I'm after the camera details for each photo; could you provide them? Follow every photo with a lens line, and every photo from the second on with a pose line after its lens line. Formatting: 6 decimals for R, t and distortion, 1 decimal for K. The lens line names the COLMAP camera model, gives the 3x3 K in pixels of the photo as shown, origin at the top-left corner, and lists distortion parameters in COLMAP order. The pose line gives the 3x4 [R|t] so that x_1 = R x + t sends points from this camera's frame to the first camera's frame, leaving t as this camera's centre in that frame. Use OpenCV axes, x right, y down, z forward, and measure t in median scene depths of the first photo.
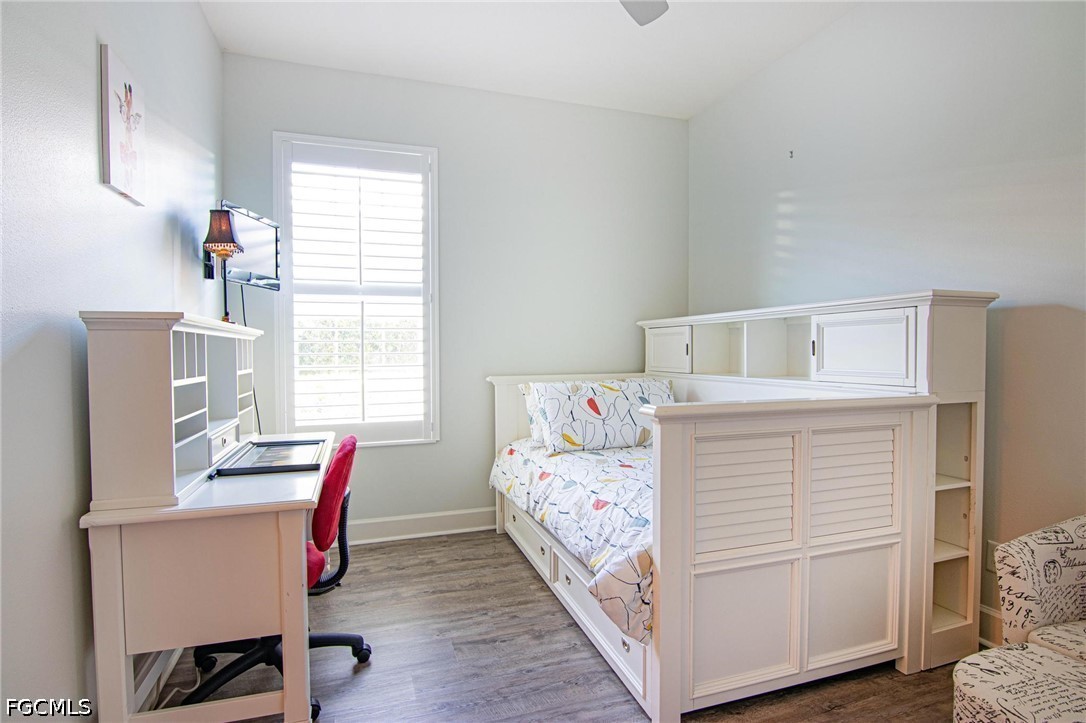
lens RADIAL K [[551.9, 0, 538.5], [0, 551.9, 364.5], [0, 0, 1]] dist [-0.013749, -0.008628]
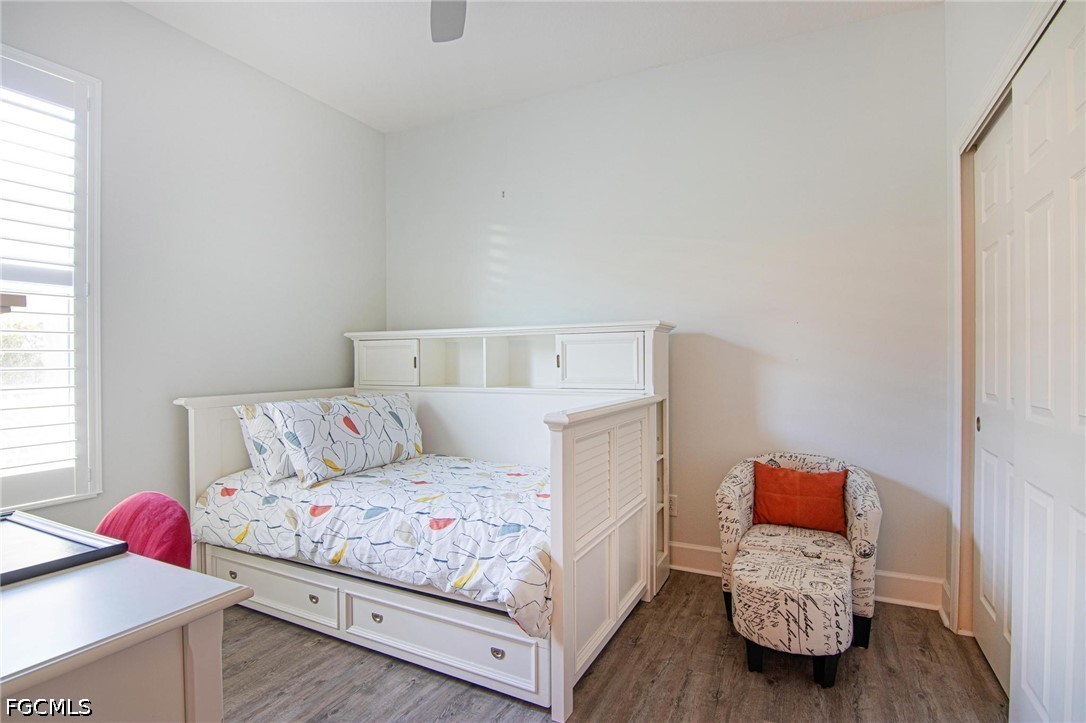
lens RADIAL K [[551.9, 0, 538.5], [0, 551.9, 364.5], [0, 0, 1]] dist [-0.013749, -0.008628]
pose [[0.712423, -0.003983, 0.701739, -0.349107], [0.020172, 0.999687, -0.014806, -0.005107], [-0.701461, 0.024704, 0.712280, 0.146252]]
